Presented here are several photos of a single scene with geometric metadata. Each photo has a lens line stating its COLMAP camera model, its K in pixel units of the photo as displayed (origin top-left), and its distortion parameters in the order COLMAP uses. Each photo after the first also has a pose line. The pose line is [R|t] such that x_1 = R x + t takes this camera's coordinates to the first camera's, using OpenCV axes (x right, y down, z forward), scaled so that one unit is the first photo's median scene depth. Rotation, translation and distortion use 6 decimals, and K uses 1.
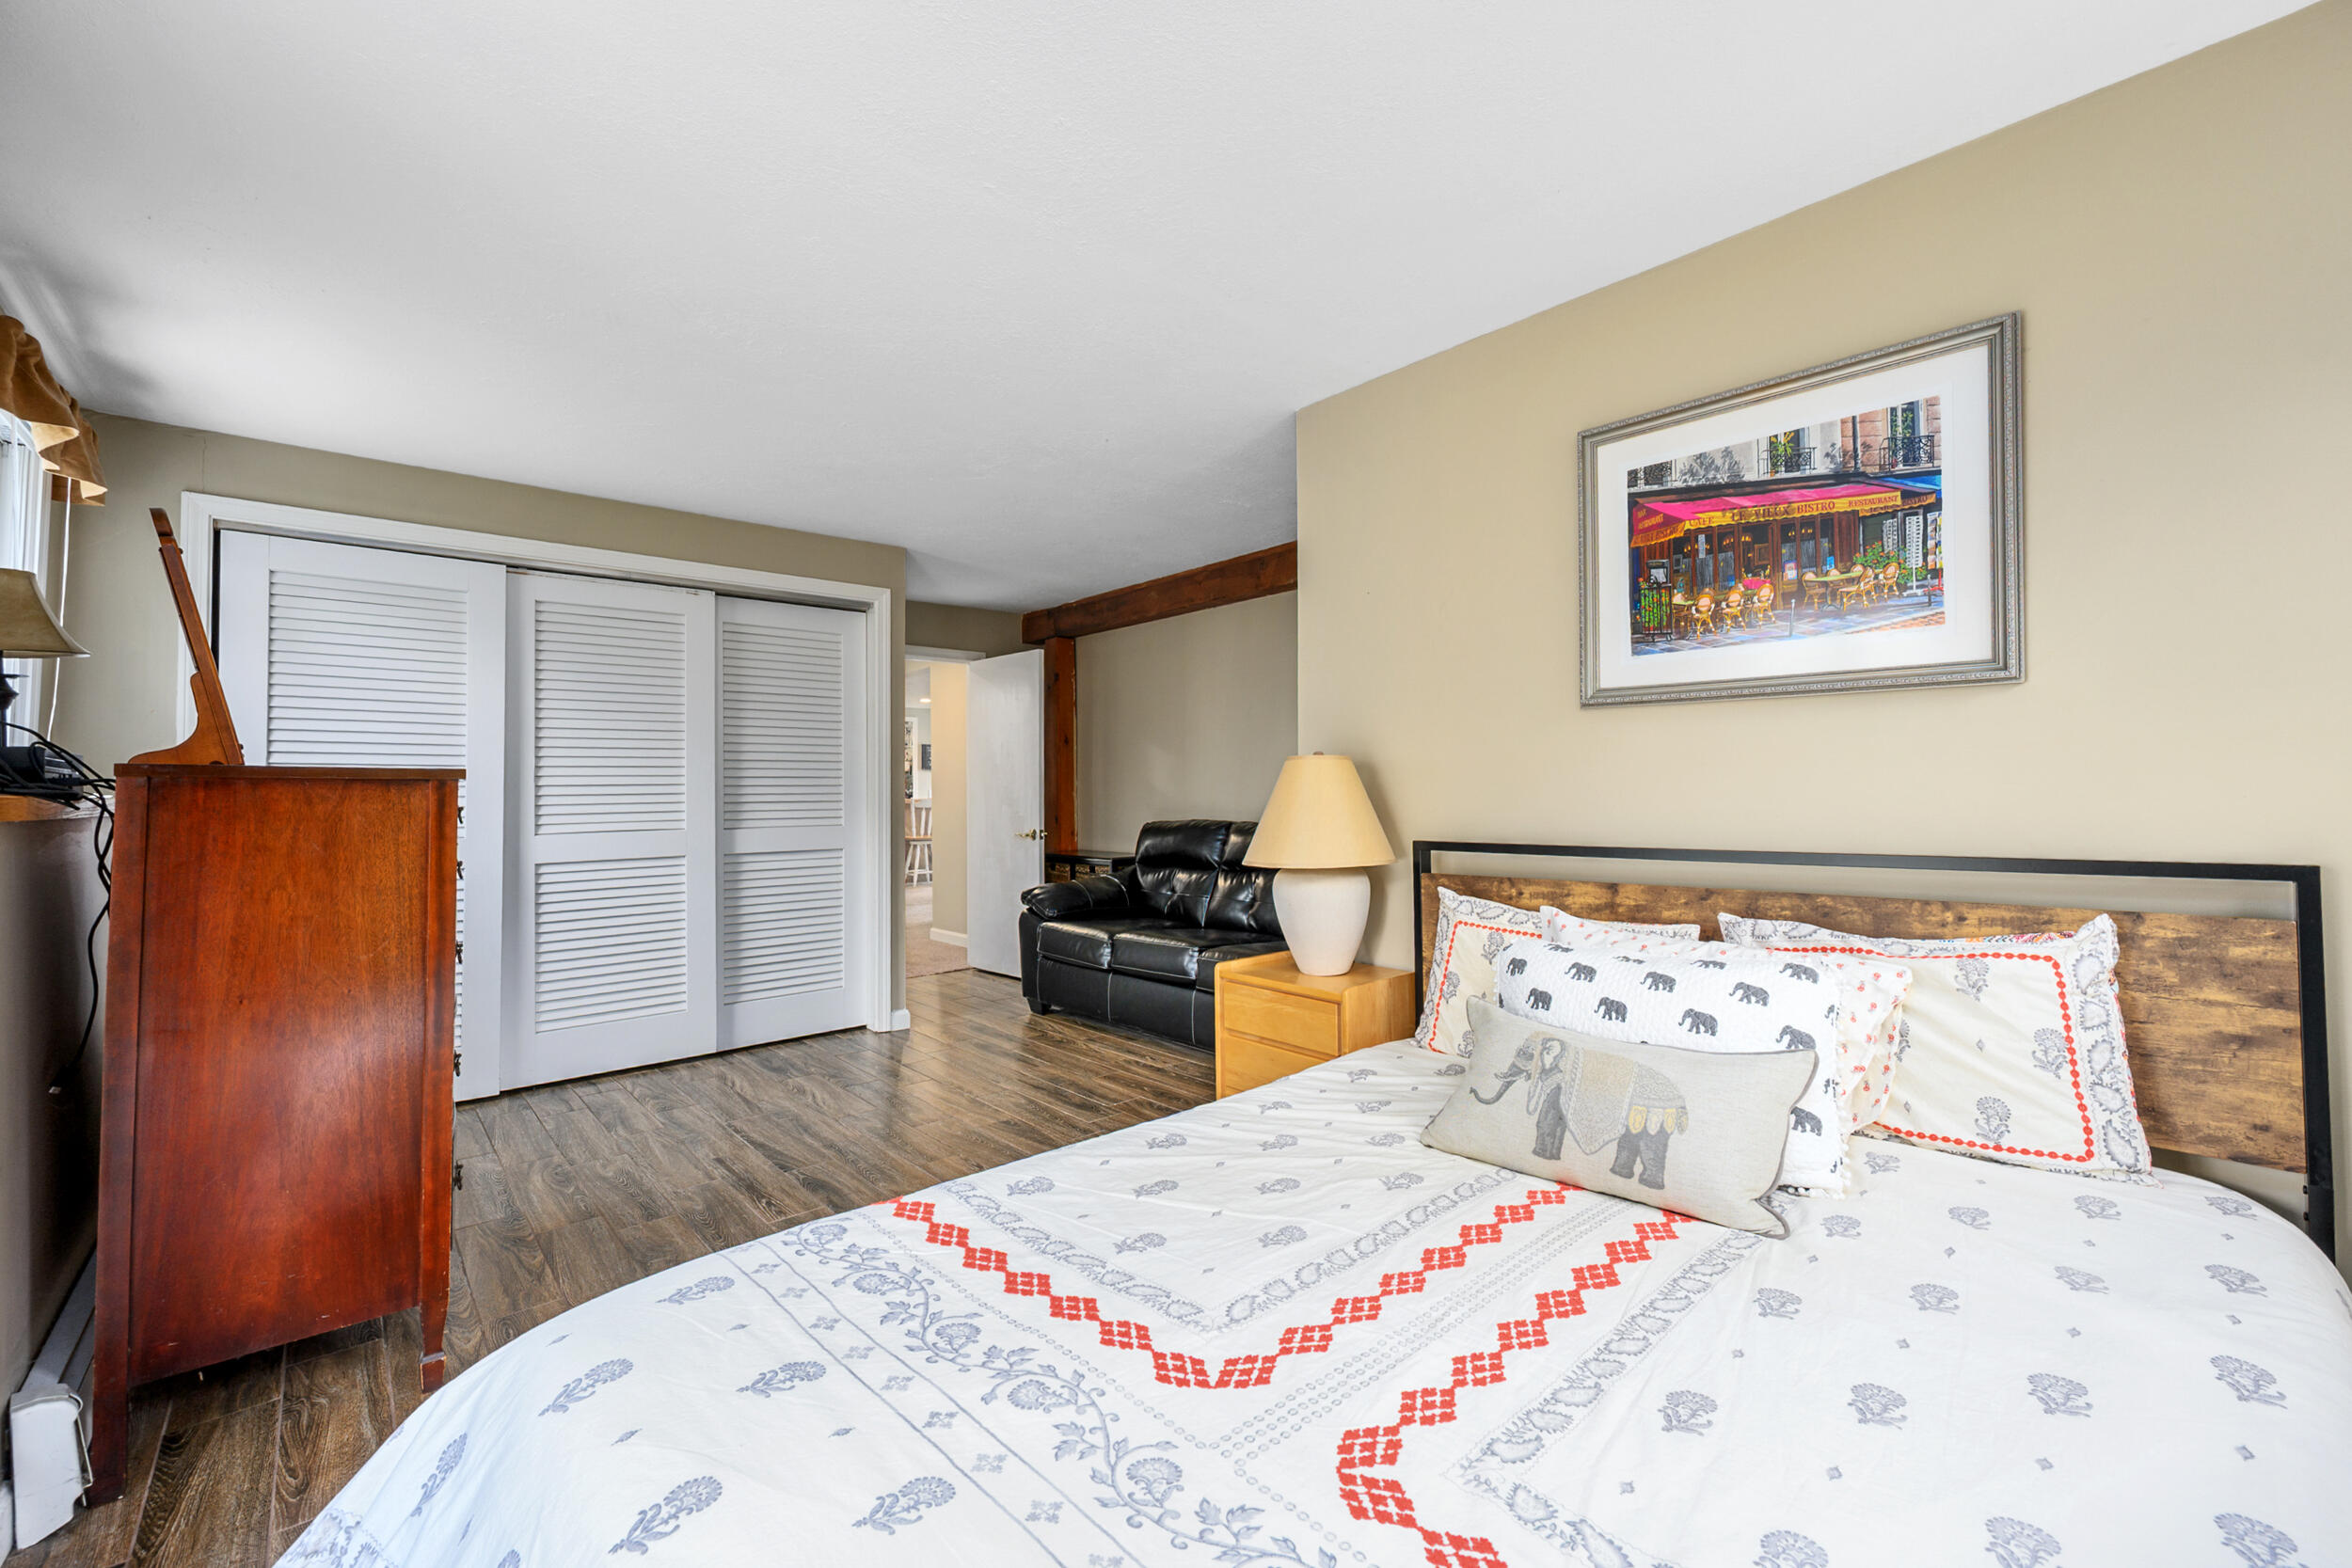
lens RADIAL K [[957.2, 0, 1180.1], [0, 957.2, 776.6], [0, 0, 1]] dist [-0.001753, -0.000045]
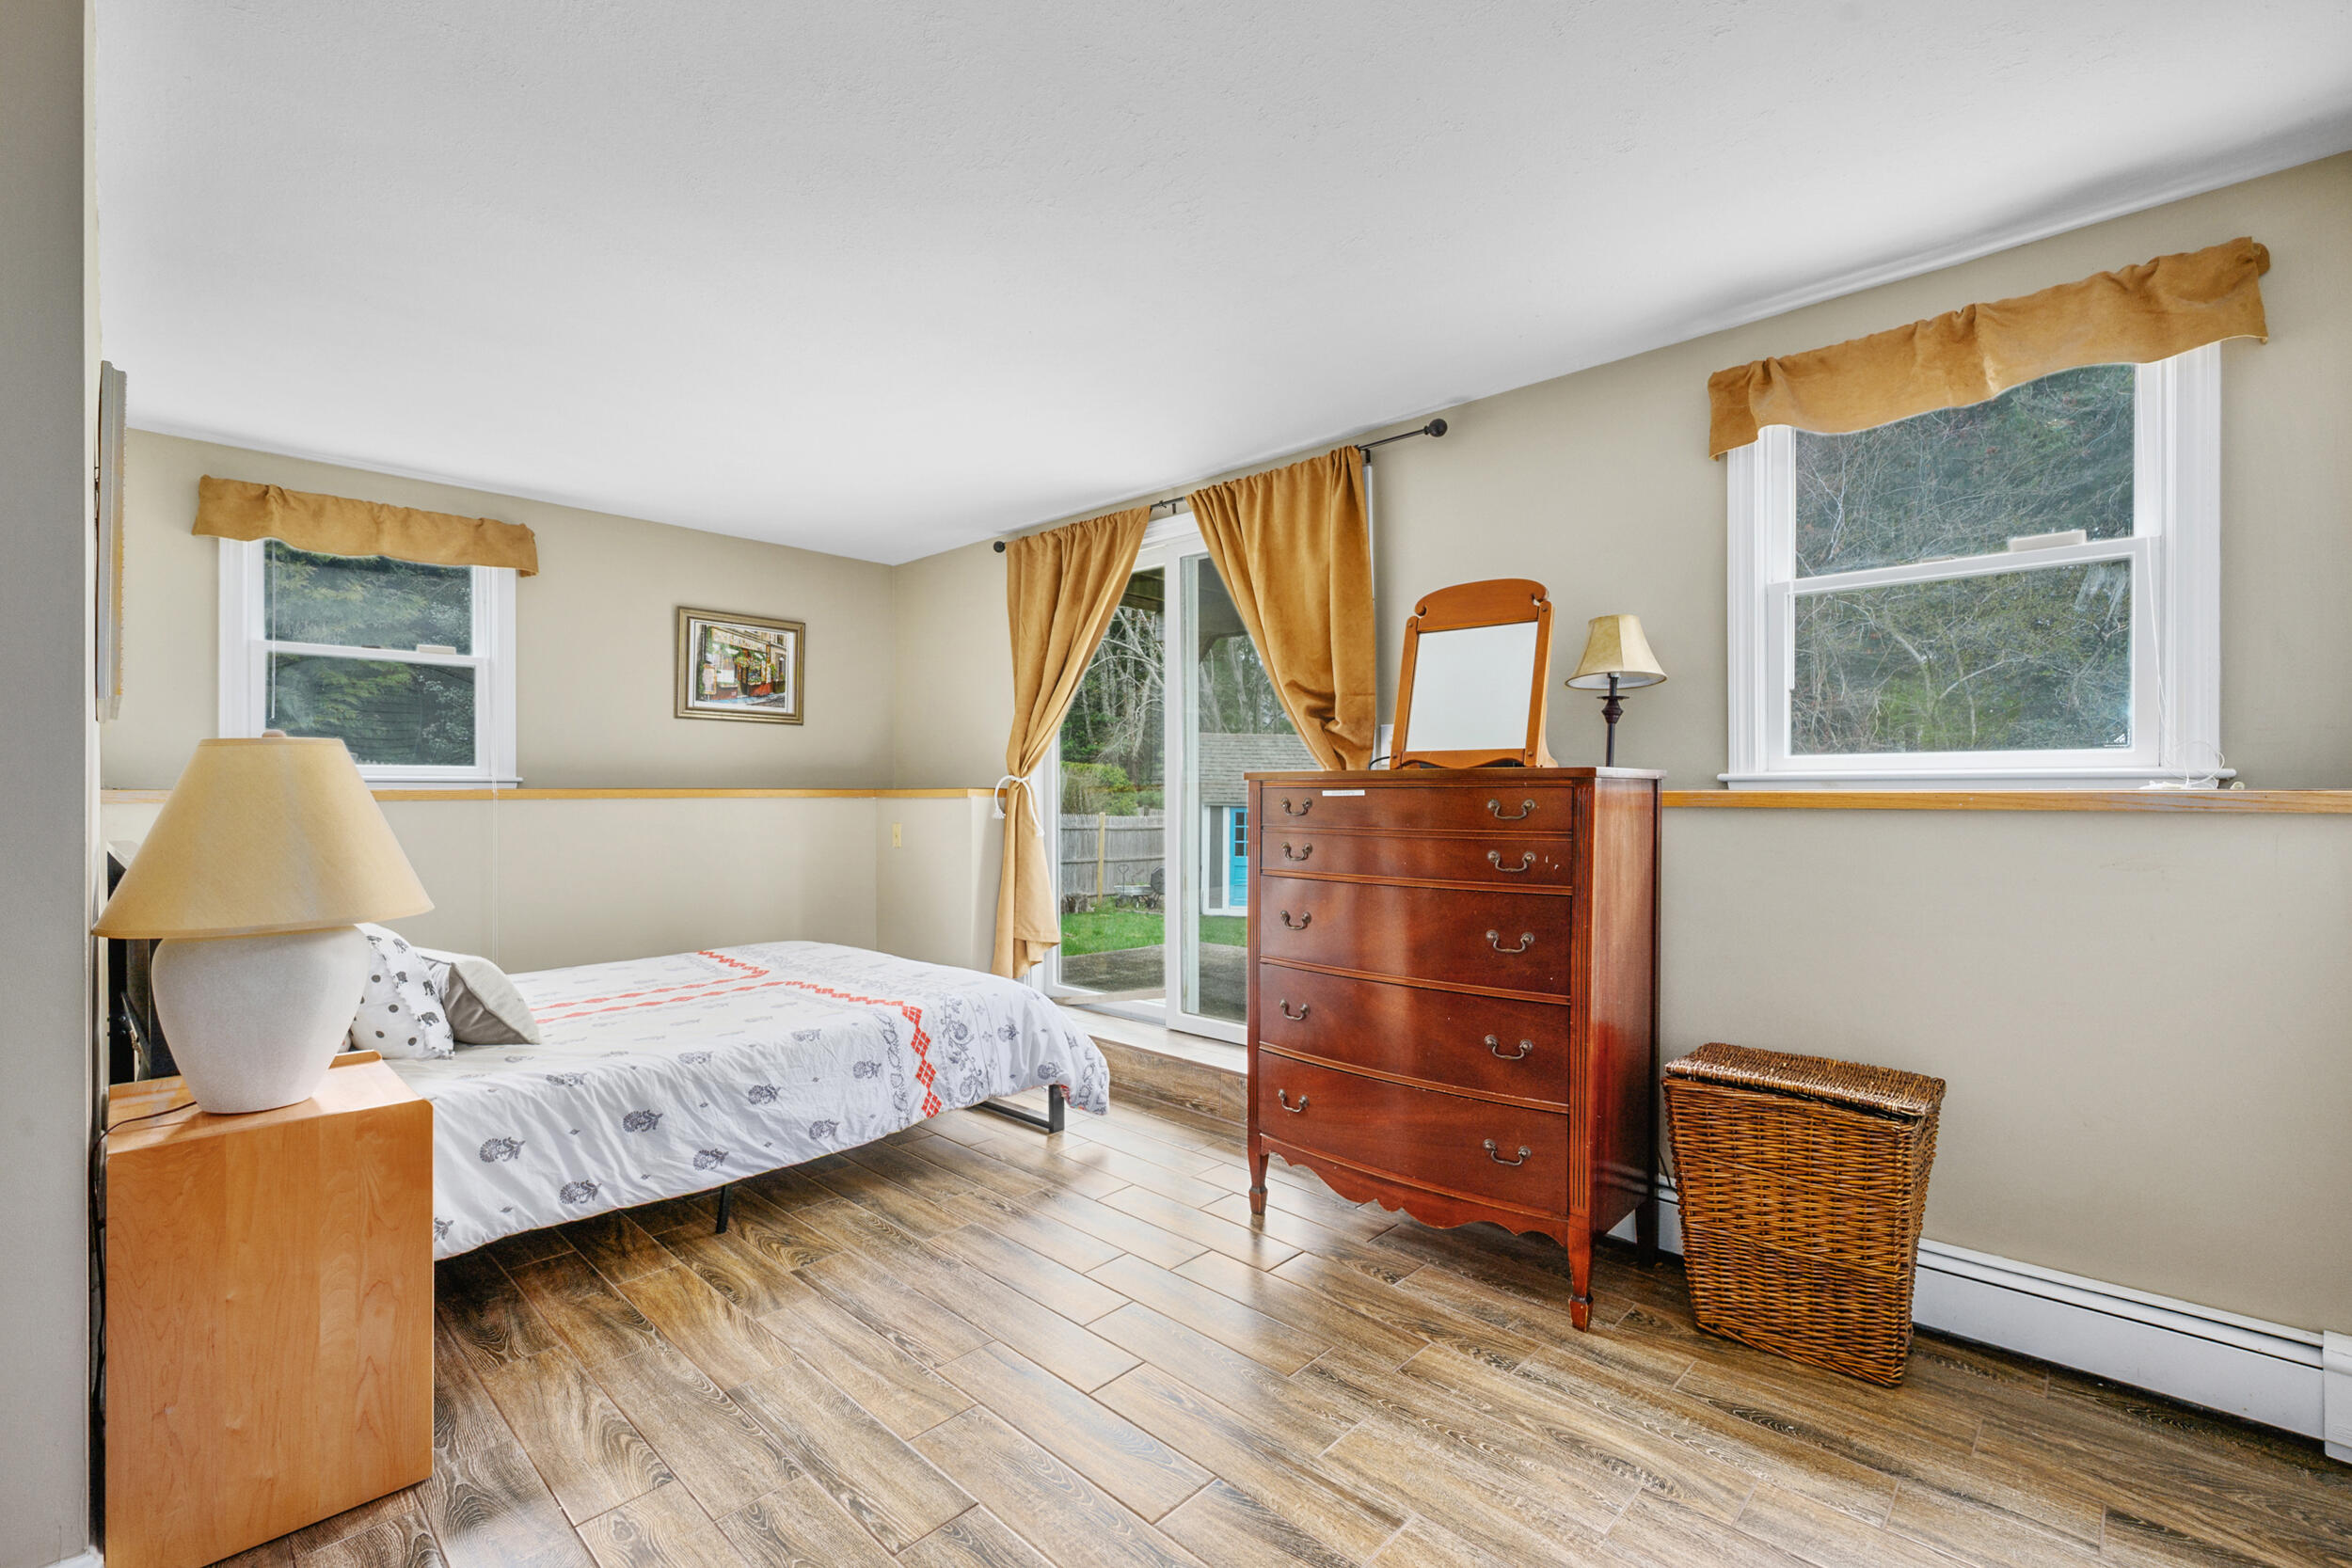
lens RADIAL K [[1036.6, 0, 1176.2], [0, 1036.6, 785.1], [0, 0, 1]] dist [-0.000793, -0.000284]
pose [[-0.995558, 0.008305, -0.093780, -0.320970], [0.010303, 0.999730, -0.020846, 0.023663], [0.093581, -0.021720, -0.995375, 1.533834]]
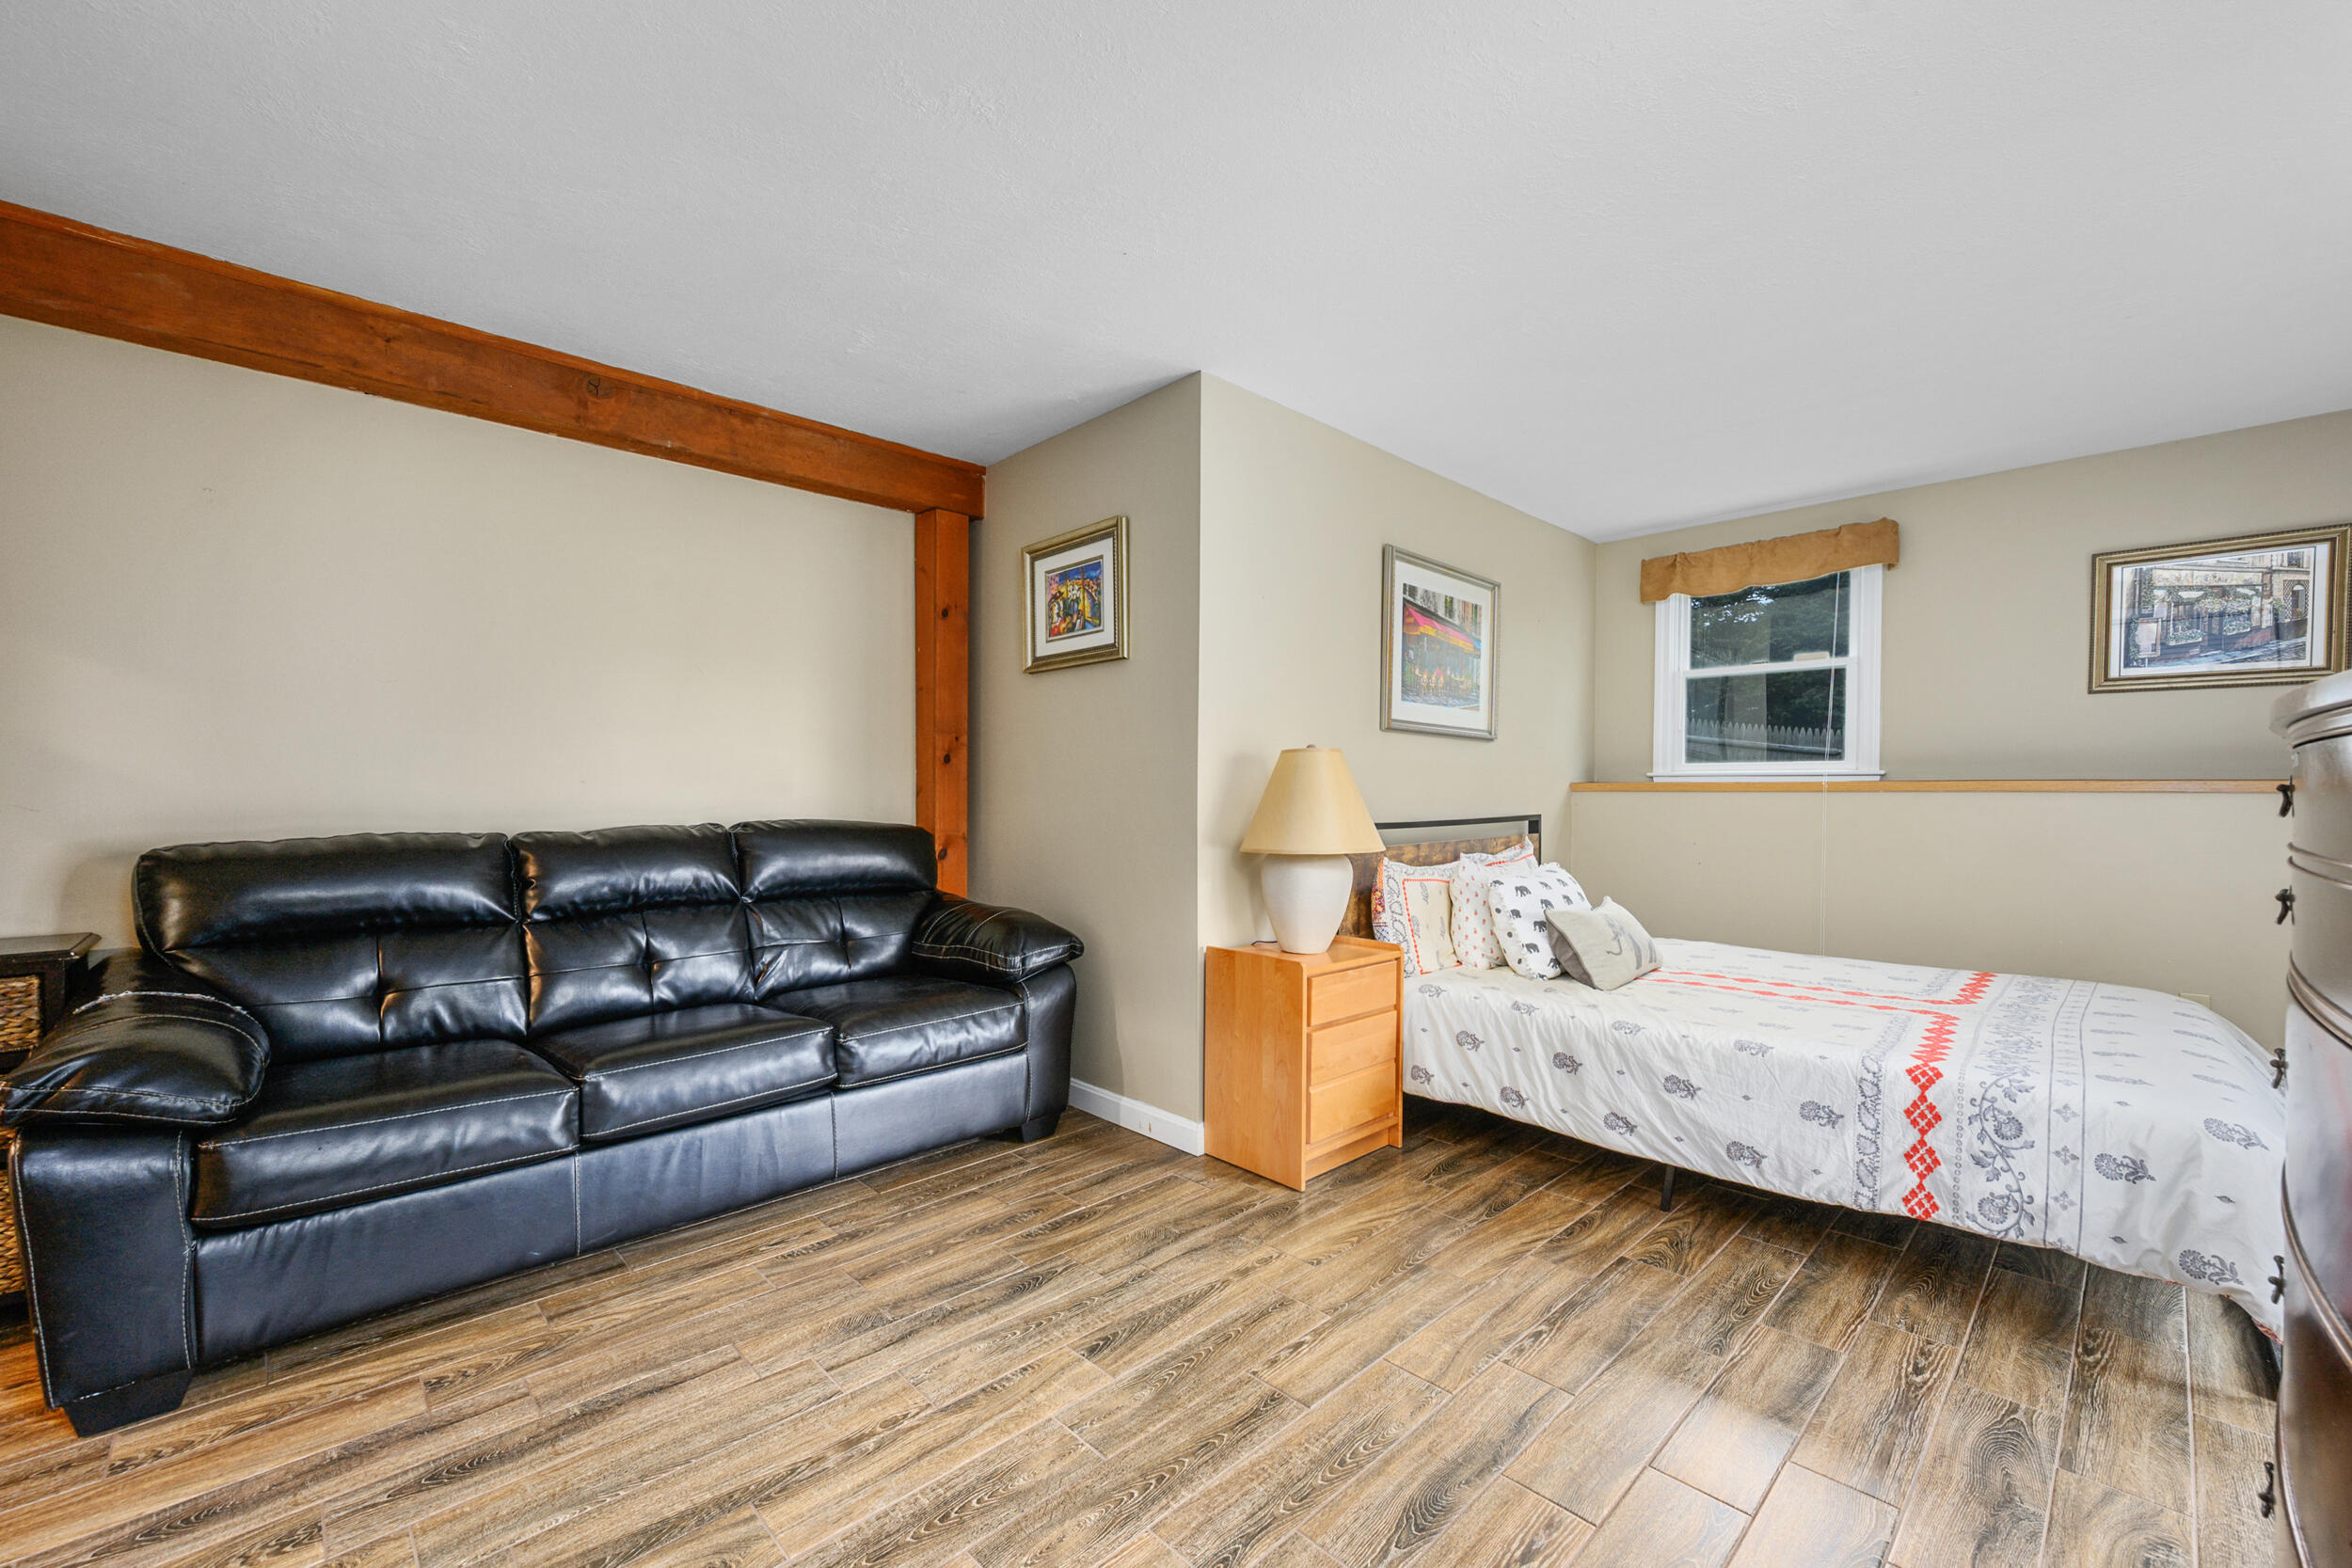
lens RADIAL K [[961.2, 0, 1180.8], [0, 961.2, 803.7], [0, 0, 1]] dist [0.001197, -0.000119]
pose [[-0.044136, -0.006500, 0.999004, -0.829882], [-0.021234, 0.999759, 0.005567, 0.033190], [-0.998800, -0.020967, -0.044263, 1.075021]]
